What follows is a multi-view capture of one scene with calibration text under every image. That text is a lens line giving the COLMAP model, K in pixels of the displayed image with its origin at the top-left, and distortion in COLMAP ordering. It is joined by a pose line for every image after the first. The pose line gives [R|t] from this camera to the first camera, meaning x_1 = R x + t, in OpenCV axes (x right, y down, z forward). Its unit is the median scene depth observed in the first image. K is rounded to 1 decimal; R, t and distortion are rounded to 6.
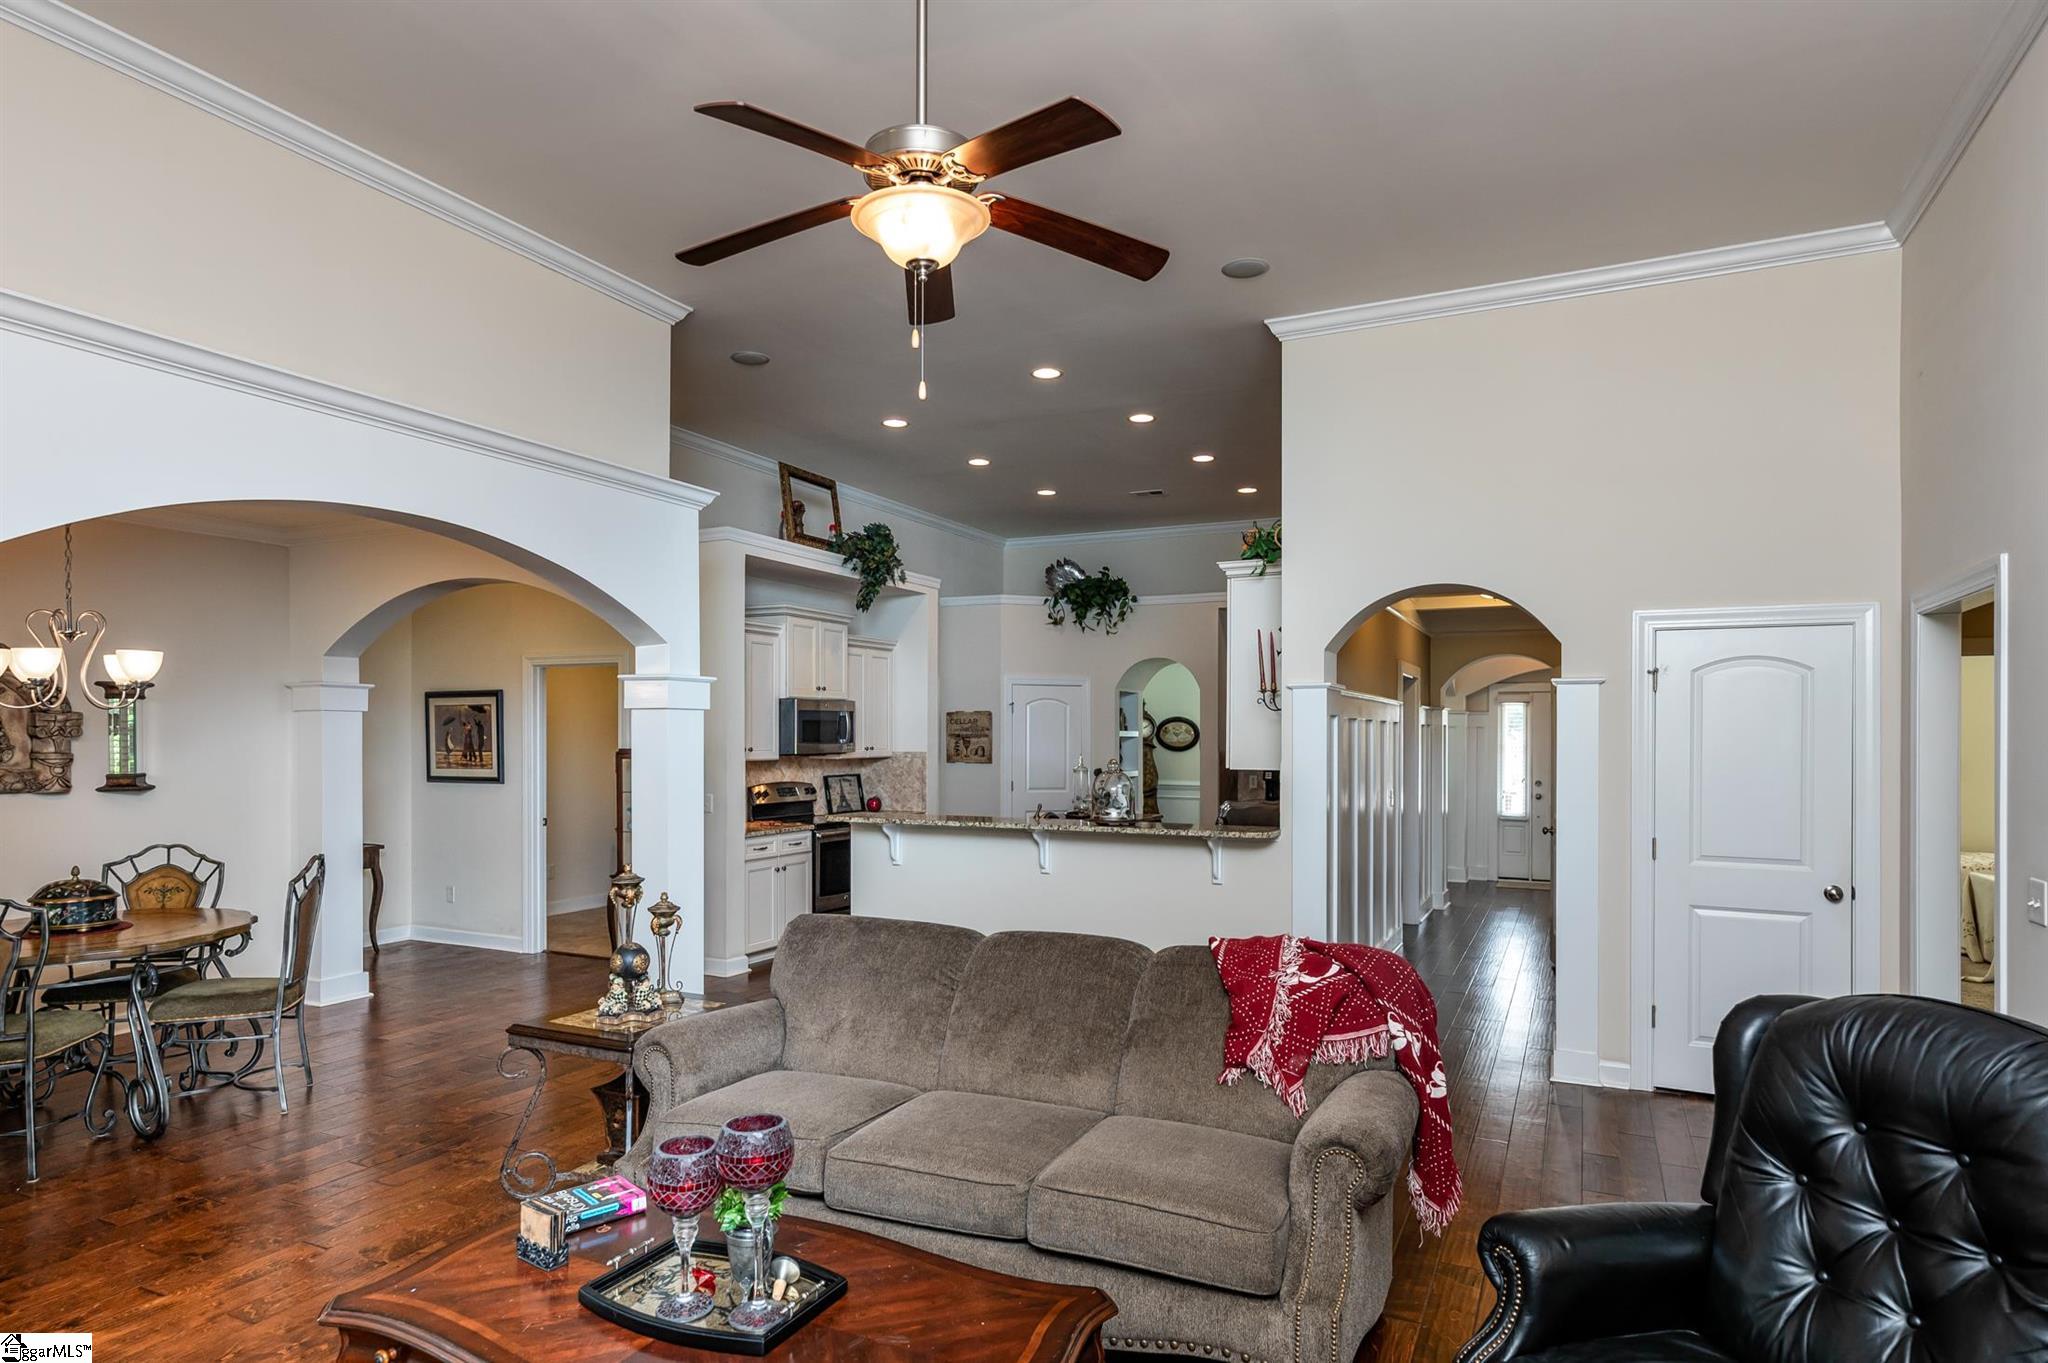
lens RADIAL K [[1131.9, 0, 1032.3], [0, 1131.9, 735.9], [0, 0, 1]] dist [-0.007894, -0.000930]
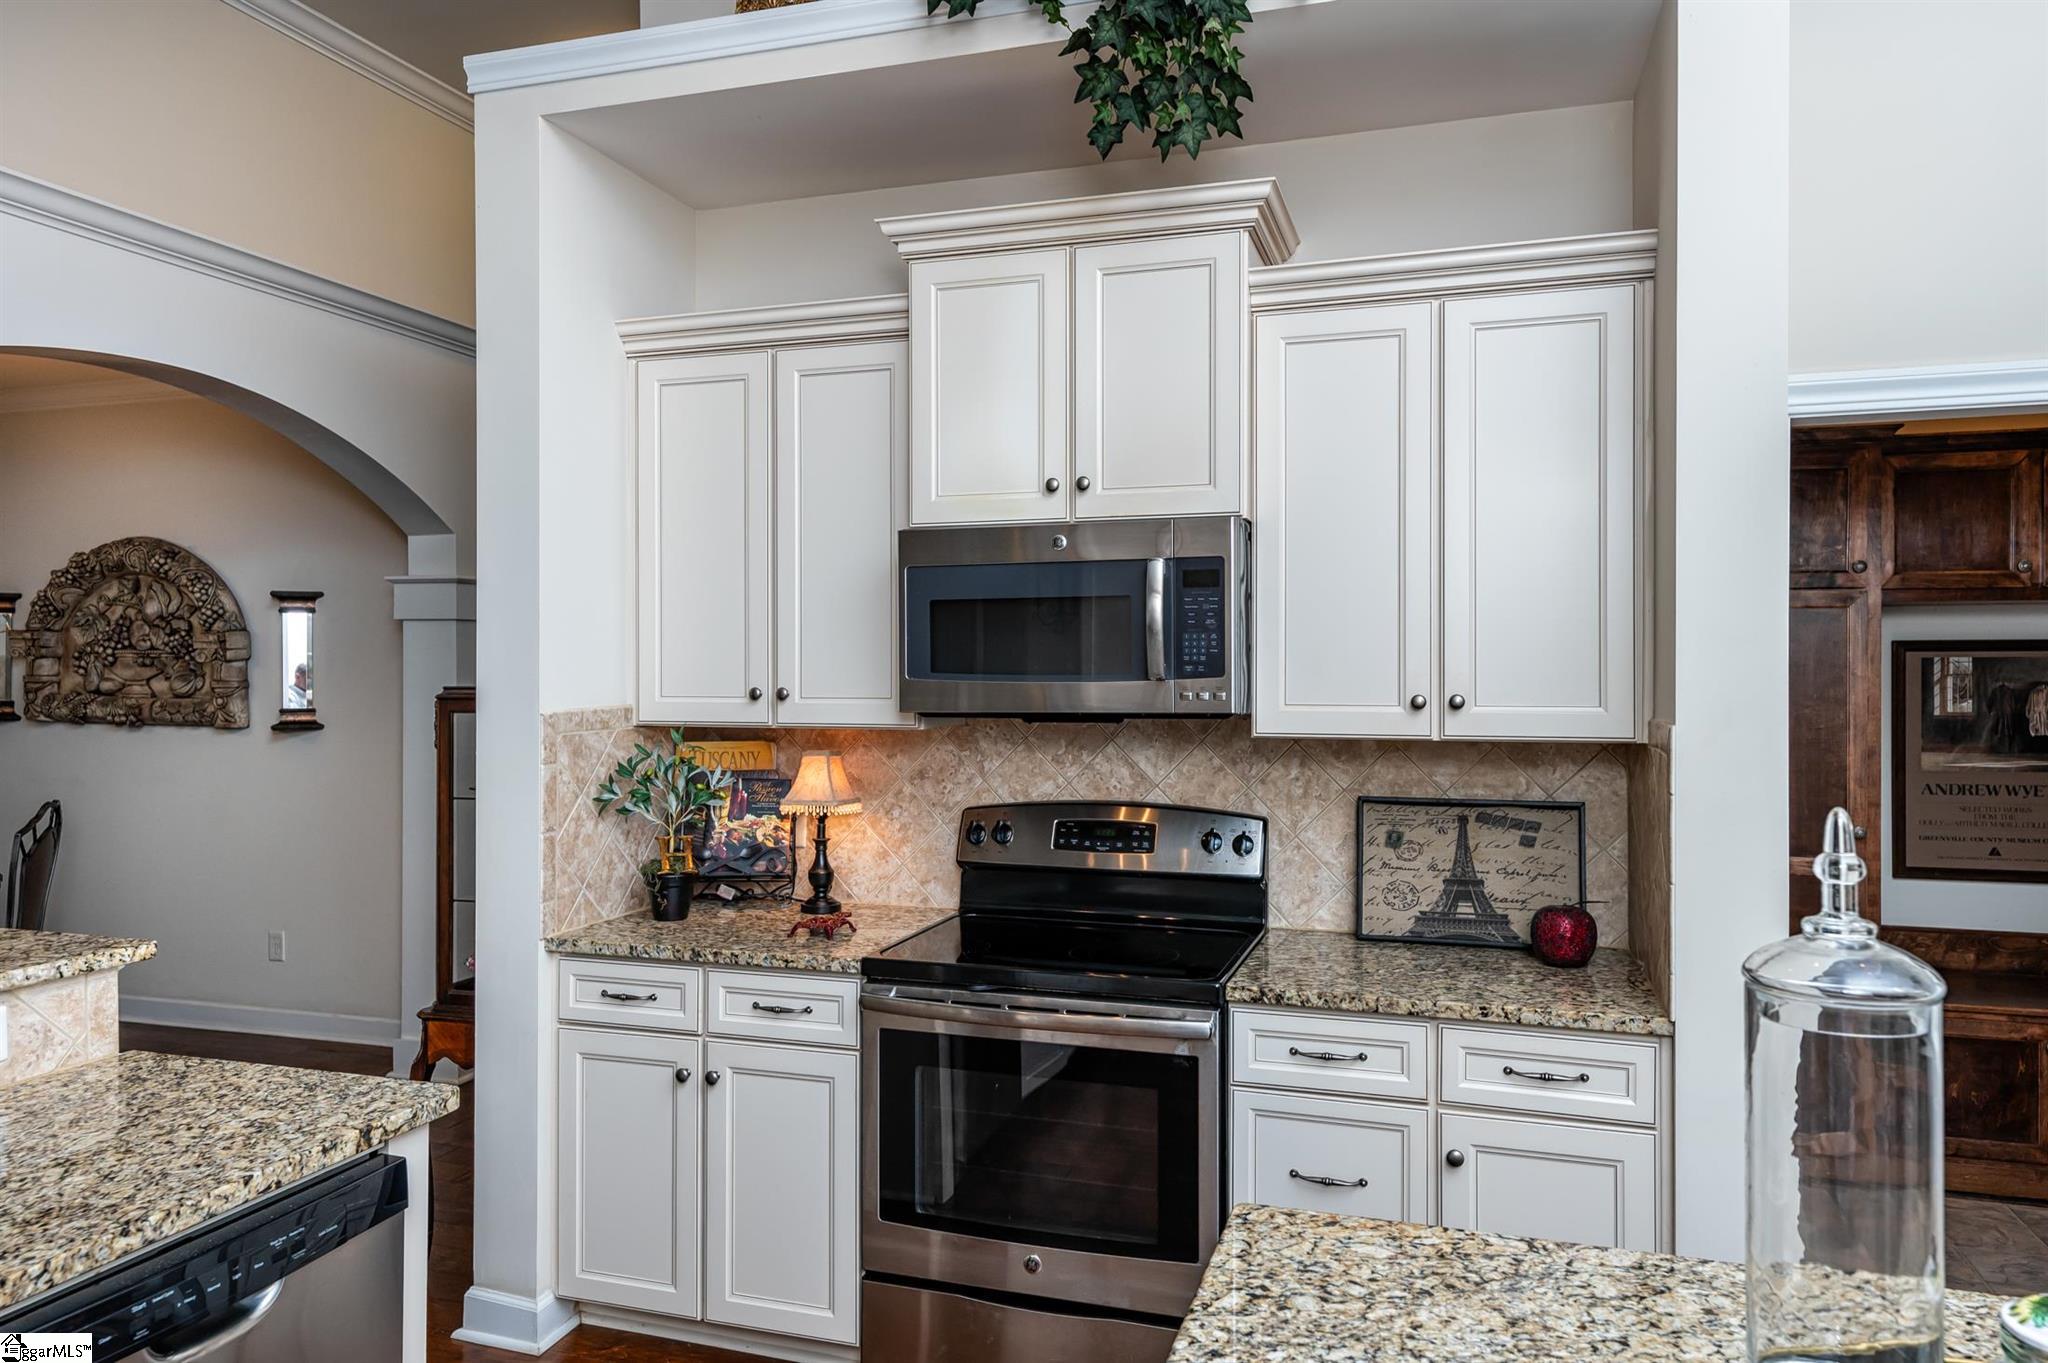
lens RADIAL K [[1371.5, 0, 1027.3], [0, 1371.5, 667.5], [0, 0, 1]] dist [0.020907, -0.014691]
pose [[0.142524, -0.001649, -0.989790, 0.120457], [-0.001603, 0.999997, -0.001896, 0.003431], [0.989790, 0.001857, 0.142521, 0.747302]]
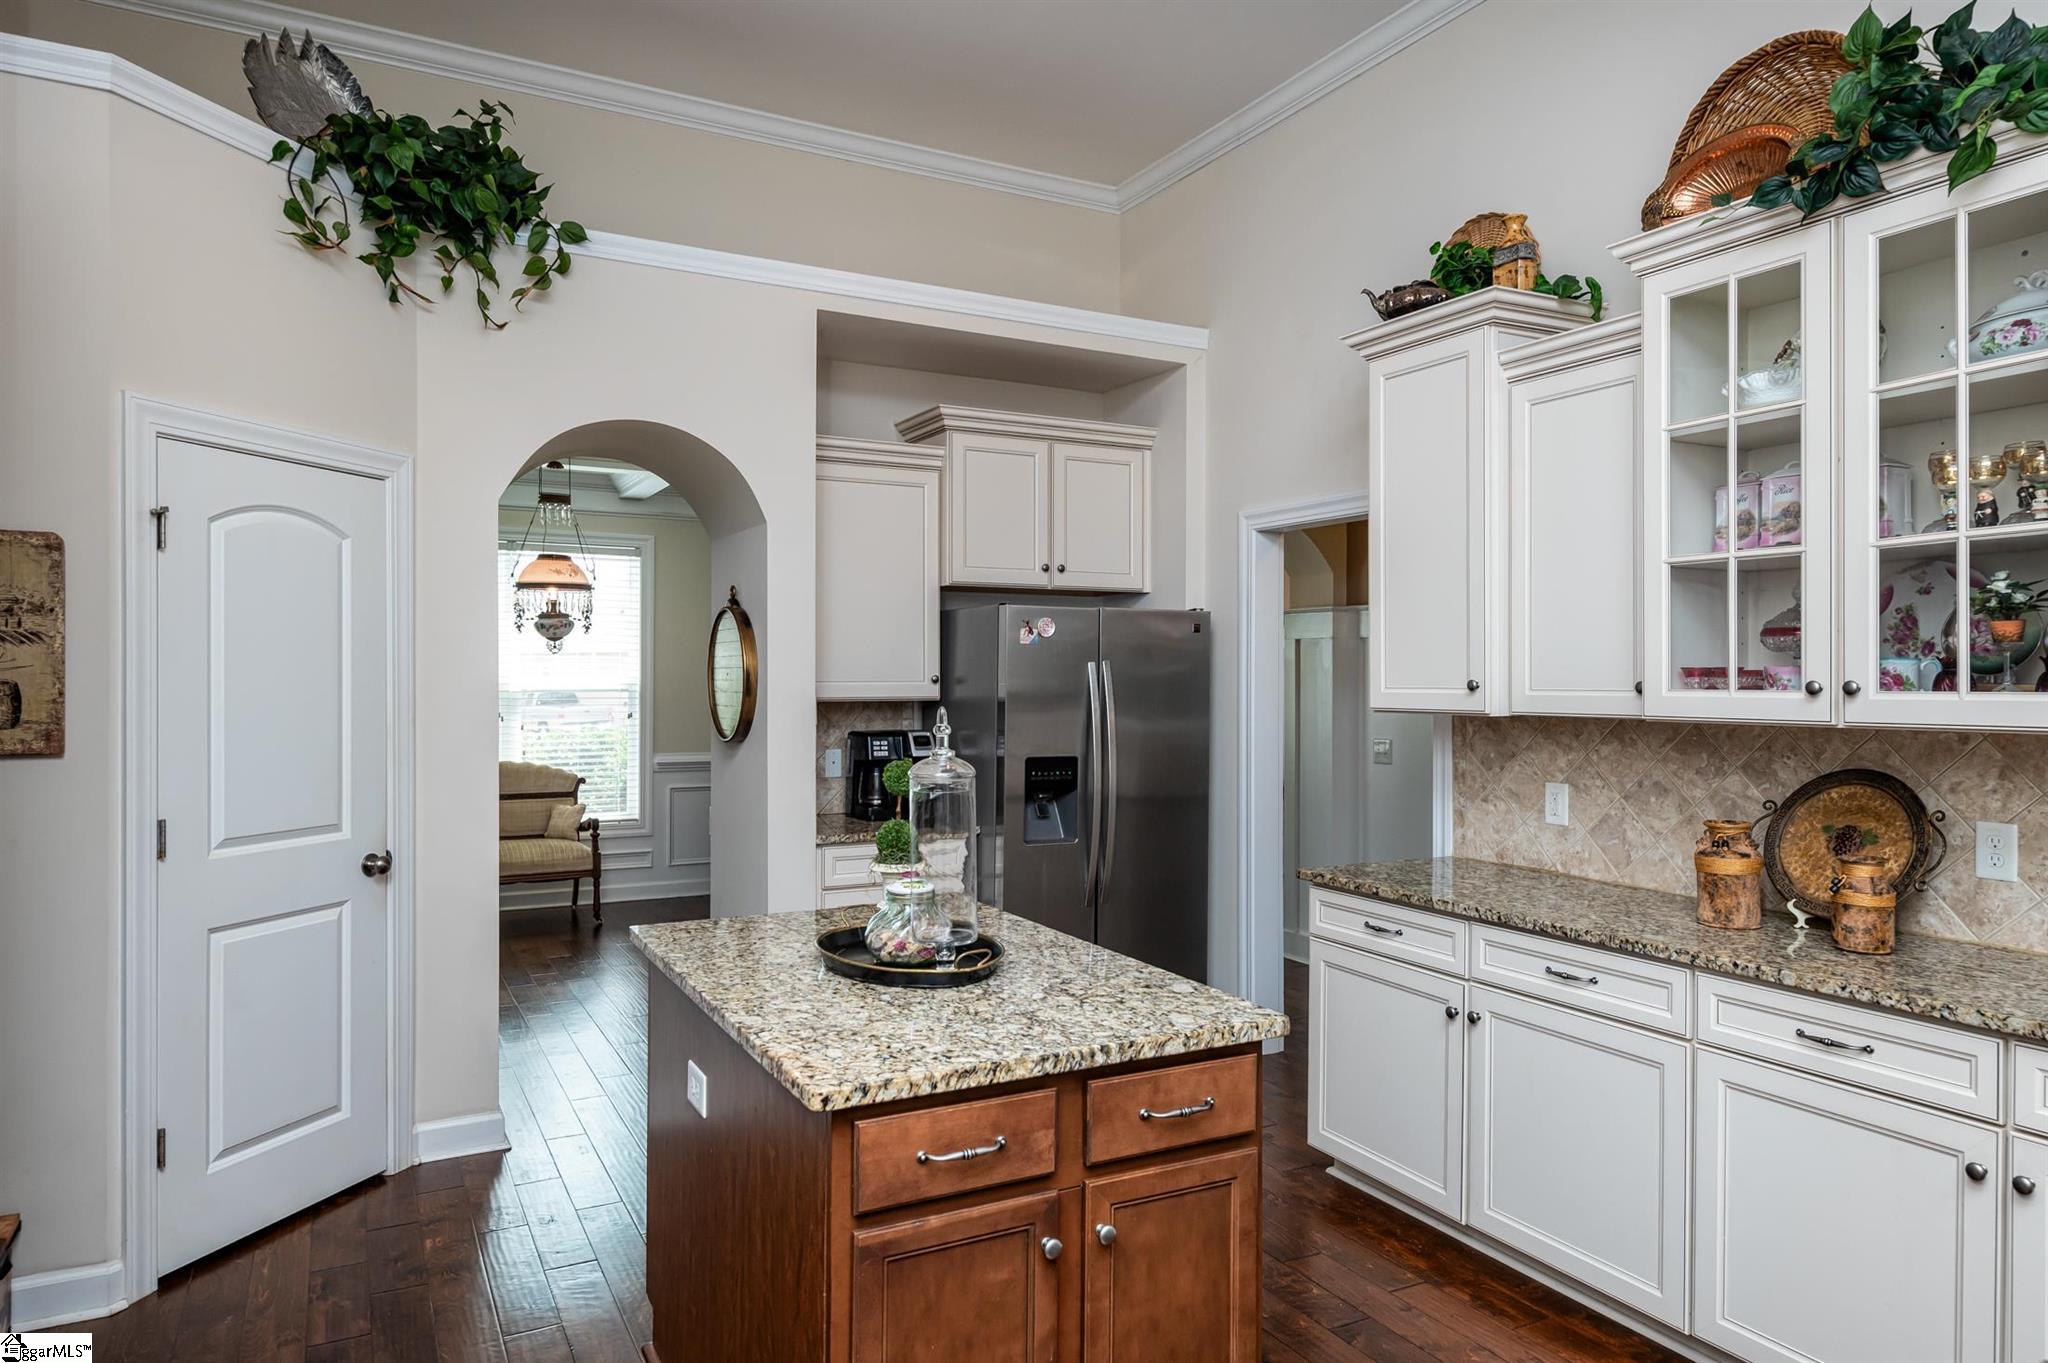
lens RADIAL K [[1280.9, 0, 1026.6], [0, 1280.9, 673.5], [0, 0, 1]] dist [0.012587, -0.001733]
pose [[0.582448, 0.001320, 0.812867, -0.136948], [-0.002300, 0.999997, 0.000024, 0.006815], [-0.812865, -0.001883, 0.582450, 0.673861]]
